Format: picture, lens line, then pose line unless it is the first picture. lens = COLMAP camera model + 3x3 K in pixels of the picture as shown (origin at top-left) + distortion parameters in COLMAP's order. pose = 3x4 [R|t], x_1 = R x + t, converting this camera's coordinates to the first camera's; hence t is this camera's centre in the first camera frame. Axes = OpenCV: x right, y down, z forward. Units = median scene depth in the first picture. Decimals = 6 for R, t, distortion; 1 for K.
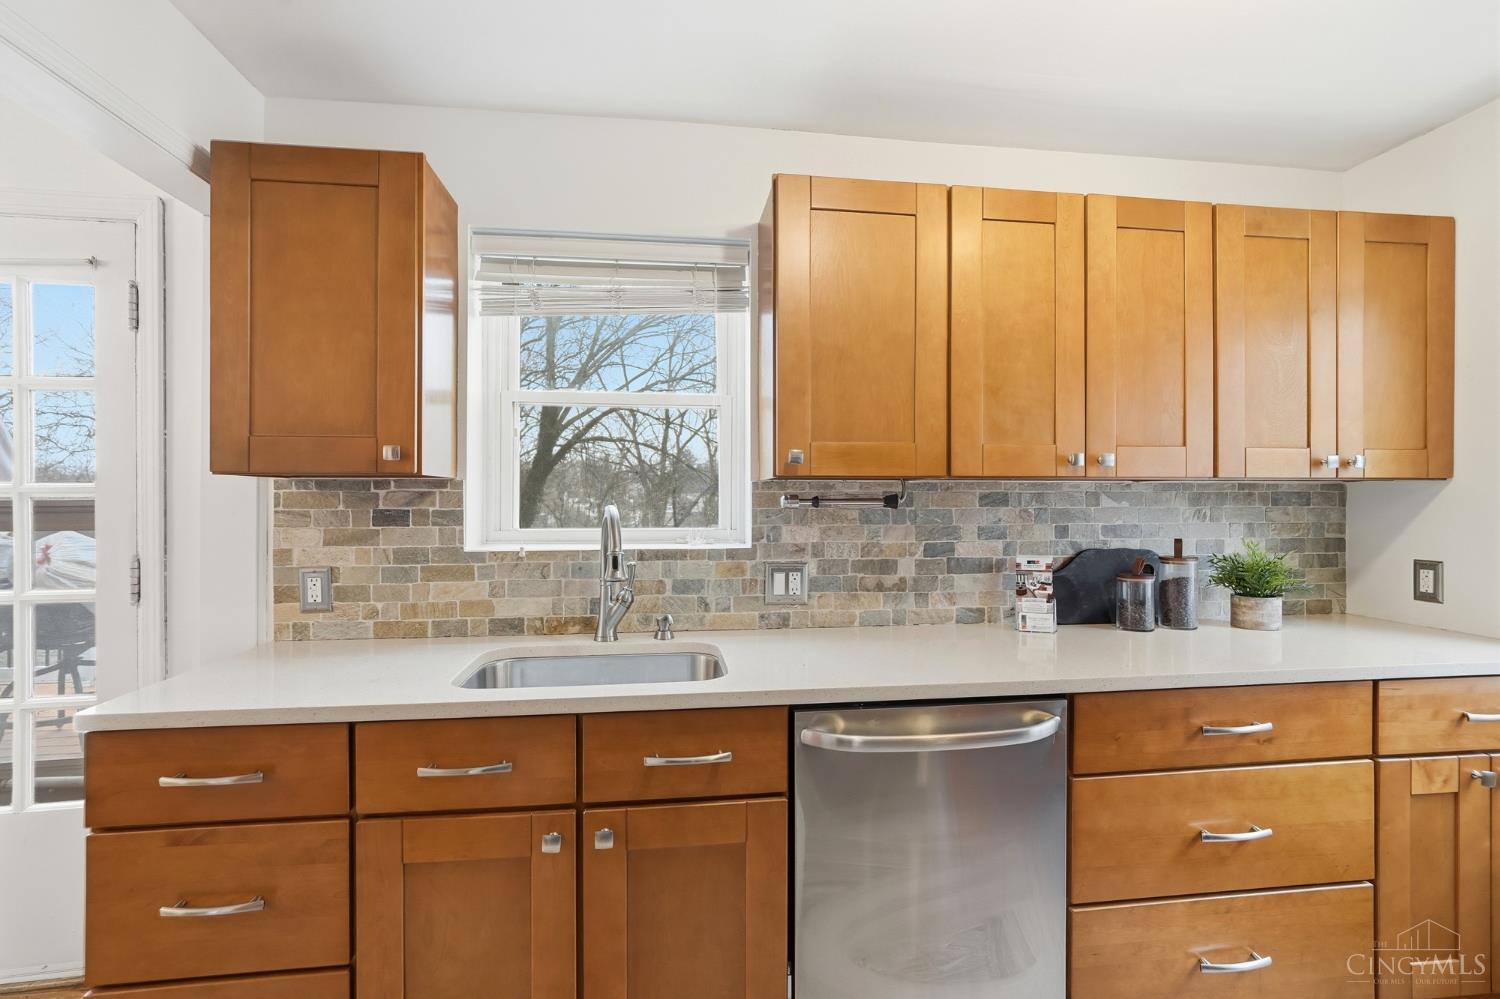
lens RADIAL K [[711.8, 0, 765.5], [0, 711.8, 496.1], [0, 0, 1]] dist [-0.012599, 0.007461]
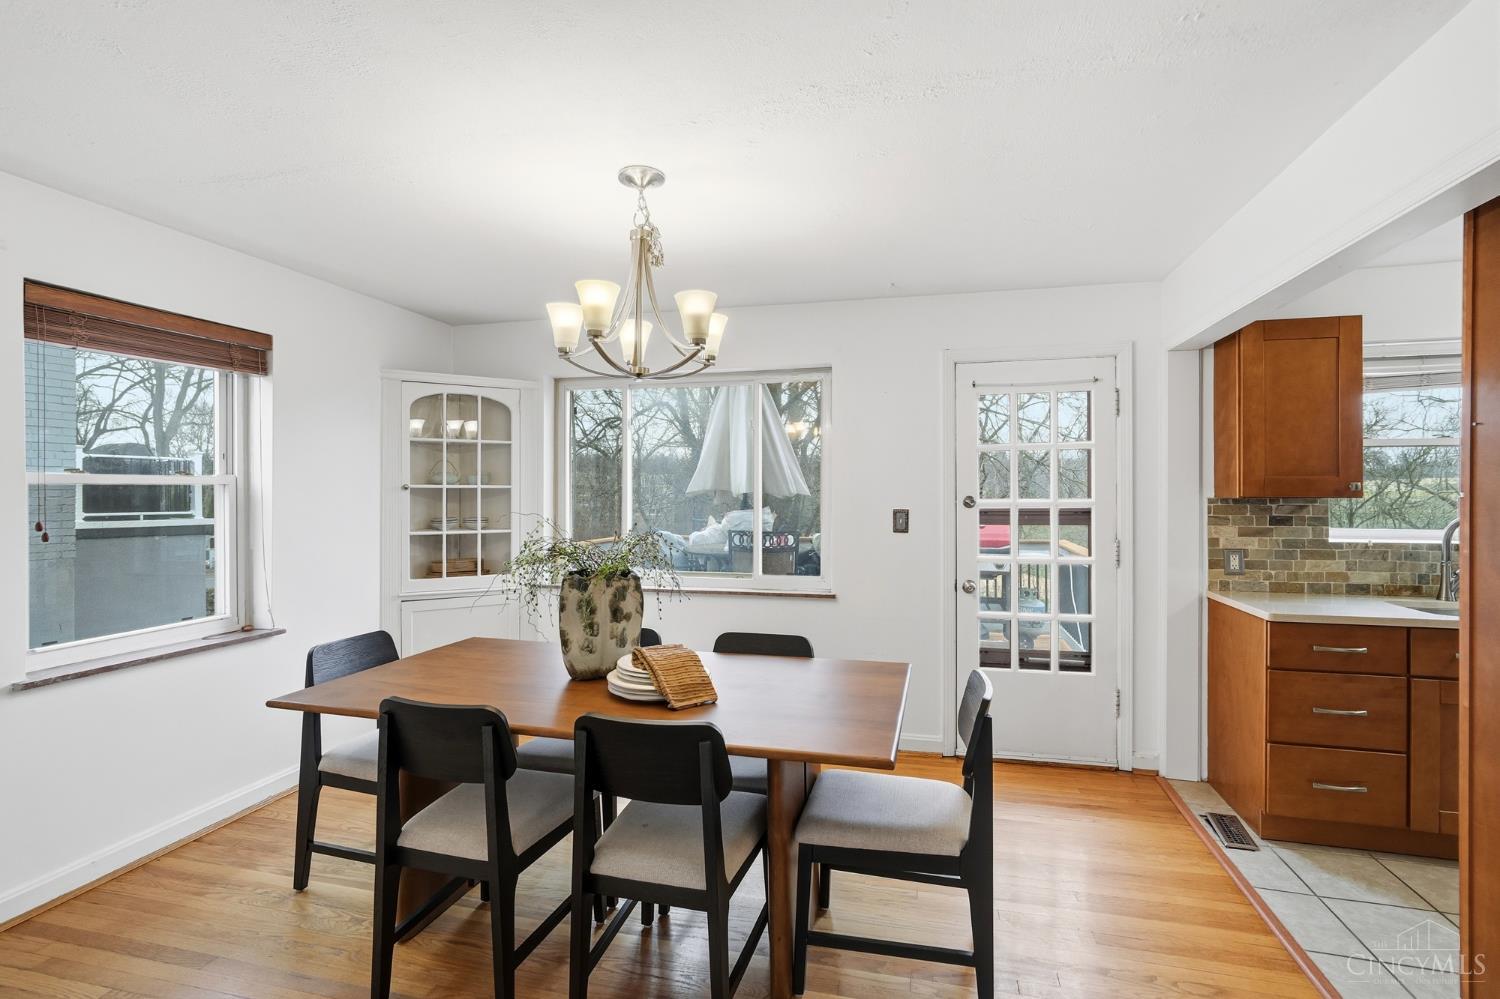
lens RADIAL K [[711.8, 0, 764.8], [0, 711.8, 492.1], [0, 0, 1]] dist [-0.012599, 0.007461]
pose [[0.925256, -0.000382, -0.379344, -1.007611], [0.002100, 0.999989, 0.004115, -0.047092], [0.379338, -0.004604, 0.925247, -1.010382]]
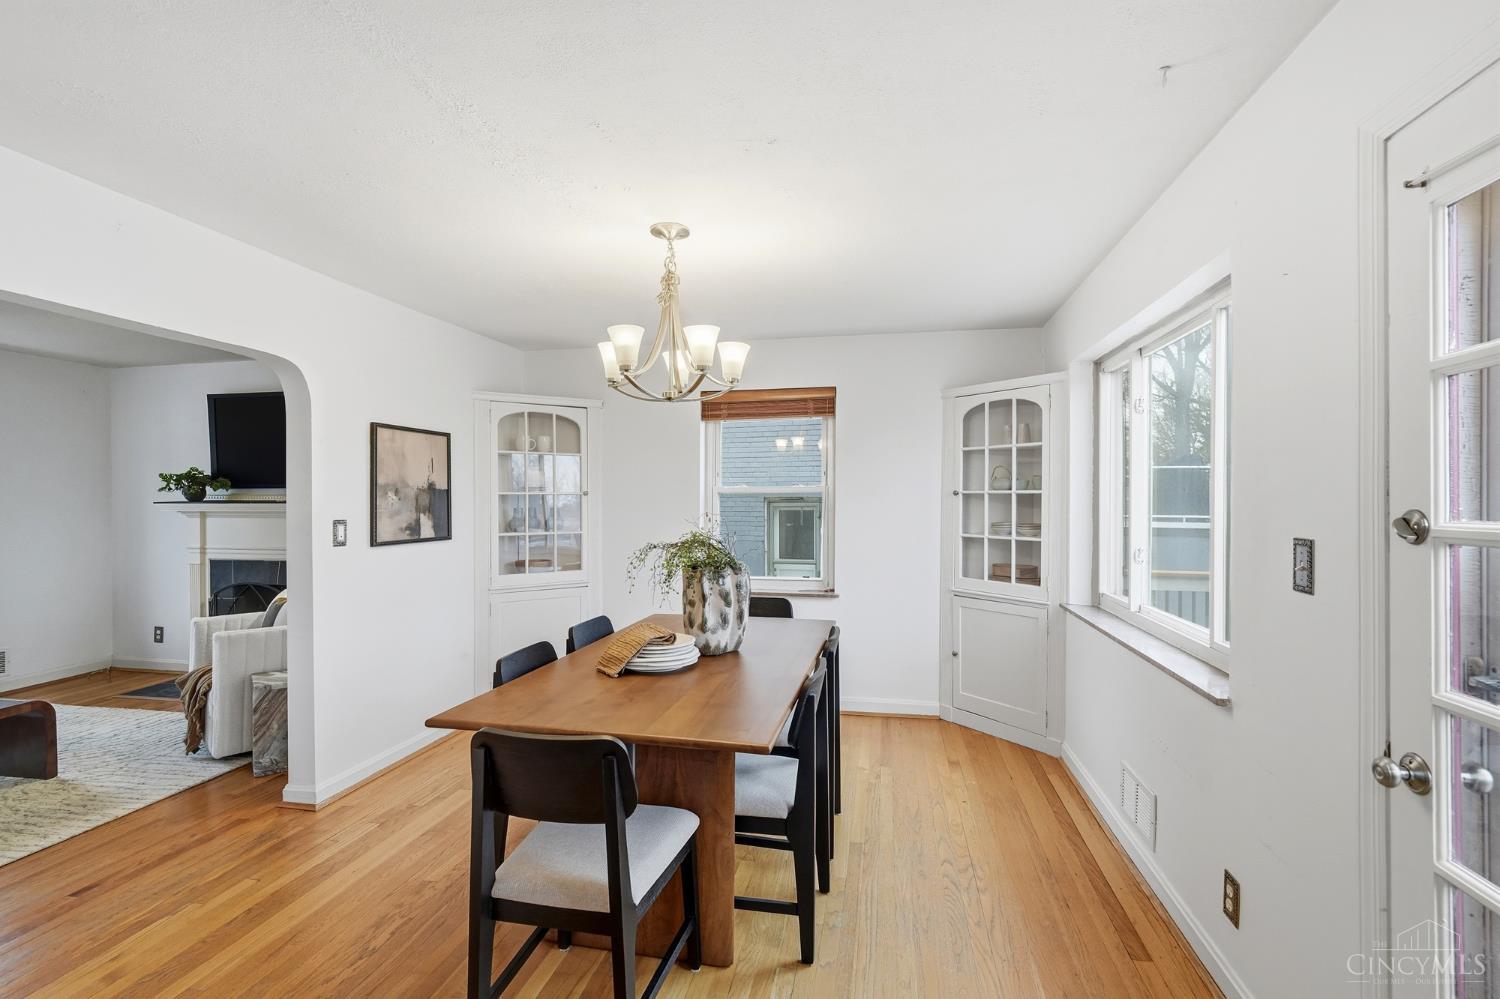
lens RADIAL K [[711.8, 0, 752.0], [0, 711.8, 501.2], [0, 0, 1]] dist [-0.012599, 0.007461]
pose [[-0.334828, 0.005264, -0.942264, -0.394445], [0.003425, 0.999985, 0.004370, -0.041778], [0.942273, -0.001765, -0.334841, 0.605714]]
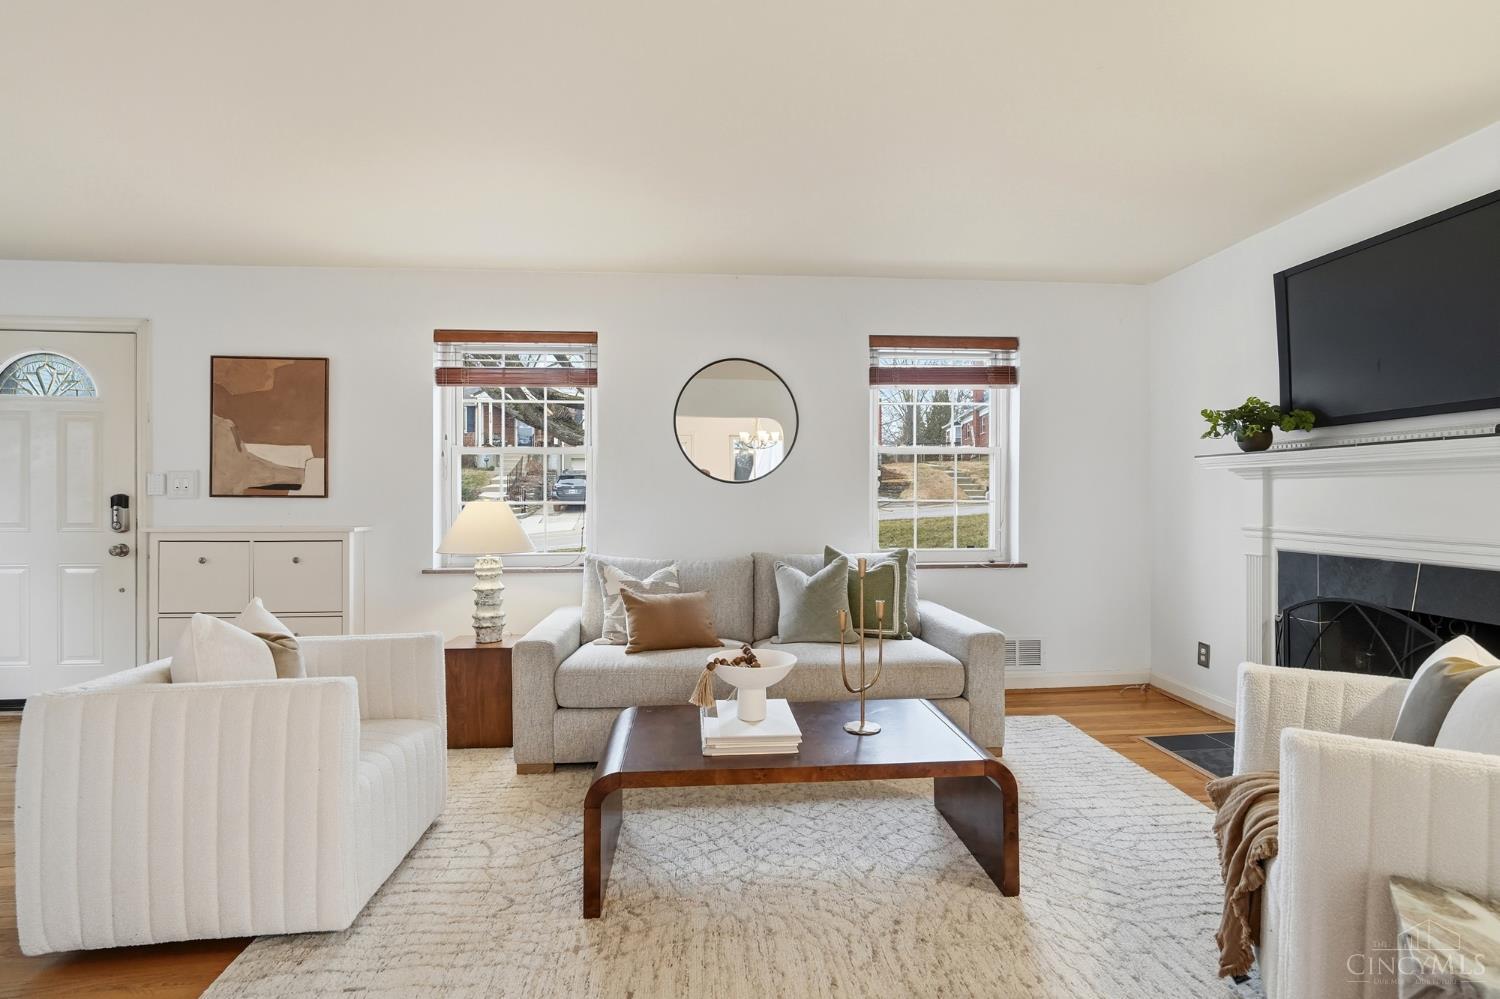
lens RADIAL K [[711.8, 0, 756.6], [0, 711.8, 498.1], [0, 0, 1]] dist [-0.012599, 0.007461]
pose [[-0.998123, 0.002792, 0.061176, -1.172543], [0.002886, 0.999995, 0.001446, 0.063944], [-0.061172, 0.001620, -0.998126, -0.583699]]
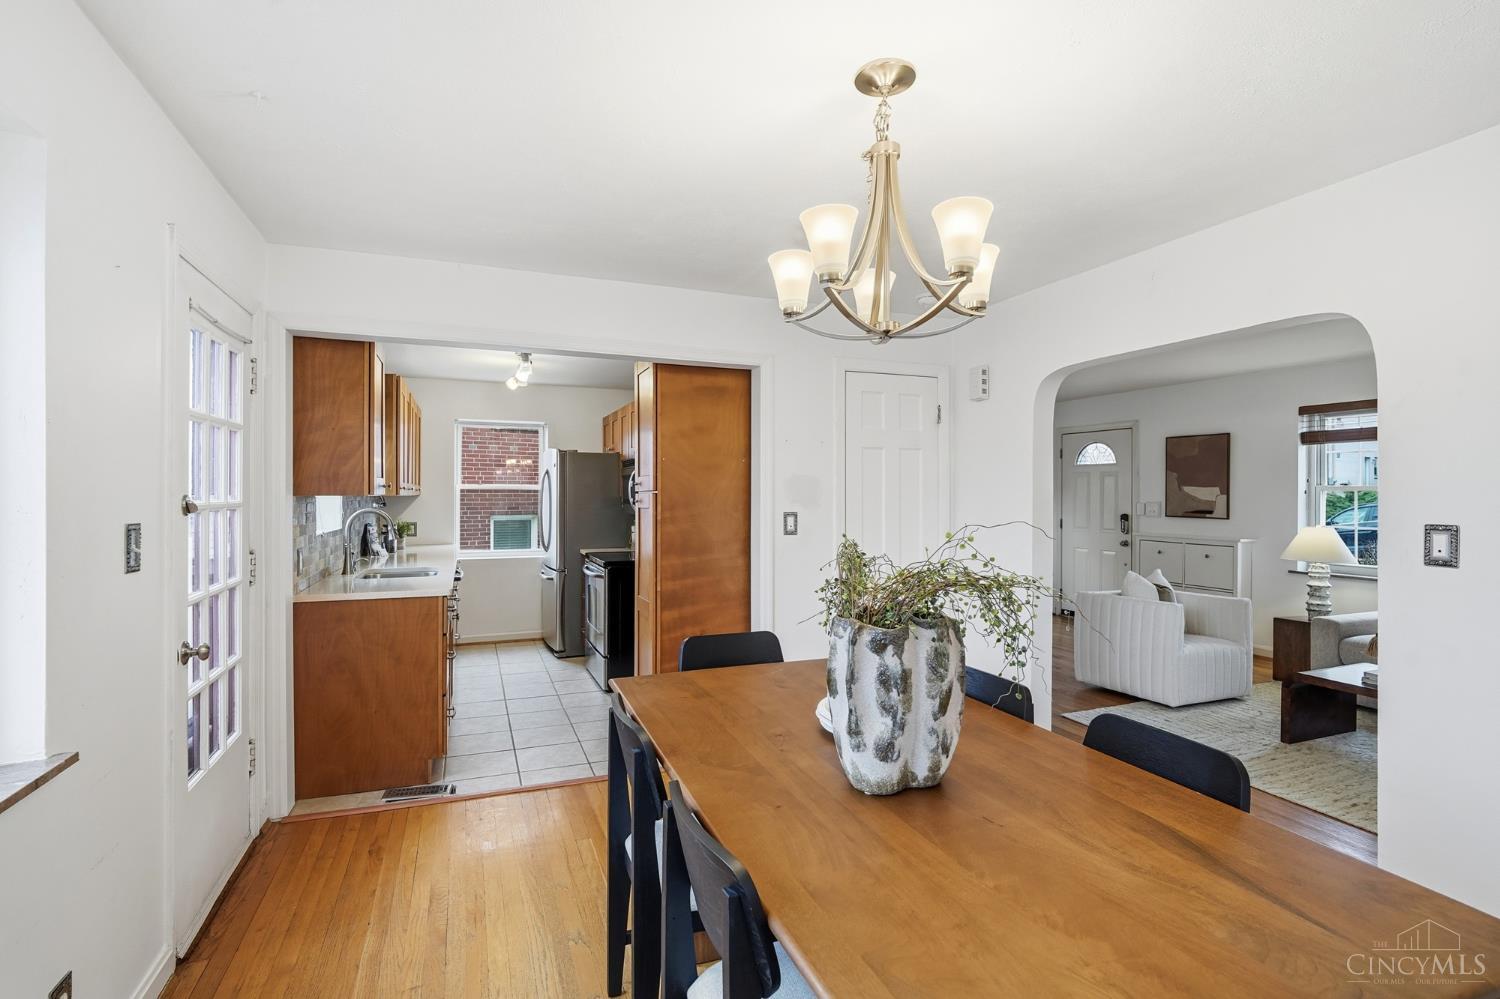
lens RADIAL K [[711.8, 0, 754.2], [0, 711.8, 494.2], [0, 0, 1]] dist [-0.012599, 0.007461]
pose [[-0.243597, 0.001007, 0.969876, -2.421723], [-0.005994, 0.999979, -0.002544, -0.029239], [-0.969858, -0.006433, -0.243585, 0.356322]]
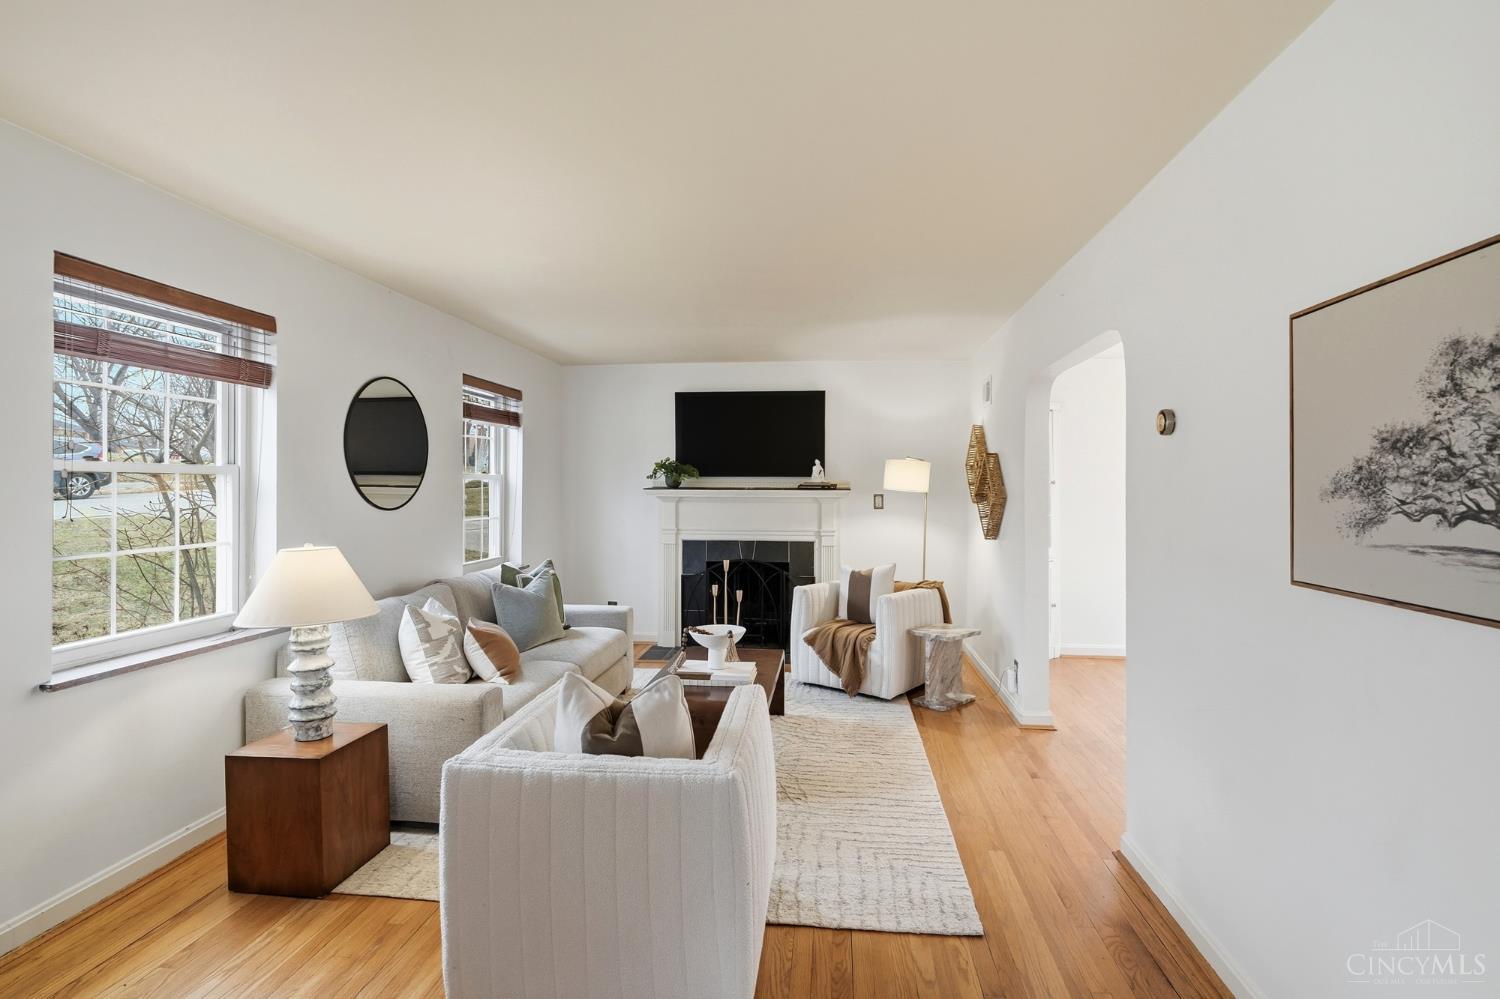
lens RADIAL K [[711.8, 0, 760.2], [0, 711.8, 484.0], [0, 0, 1]] dist [-0.012599, 0.007461]
pose [[-0.251366, -0.004331, -0.967882, 0.648508], [0.001238, 0.999988, -0.004796, -0.038575], [0.967891, -0.002404, -0.251358, -1.178929]]
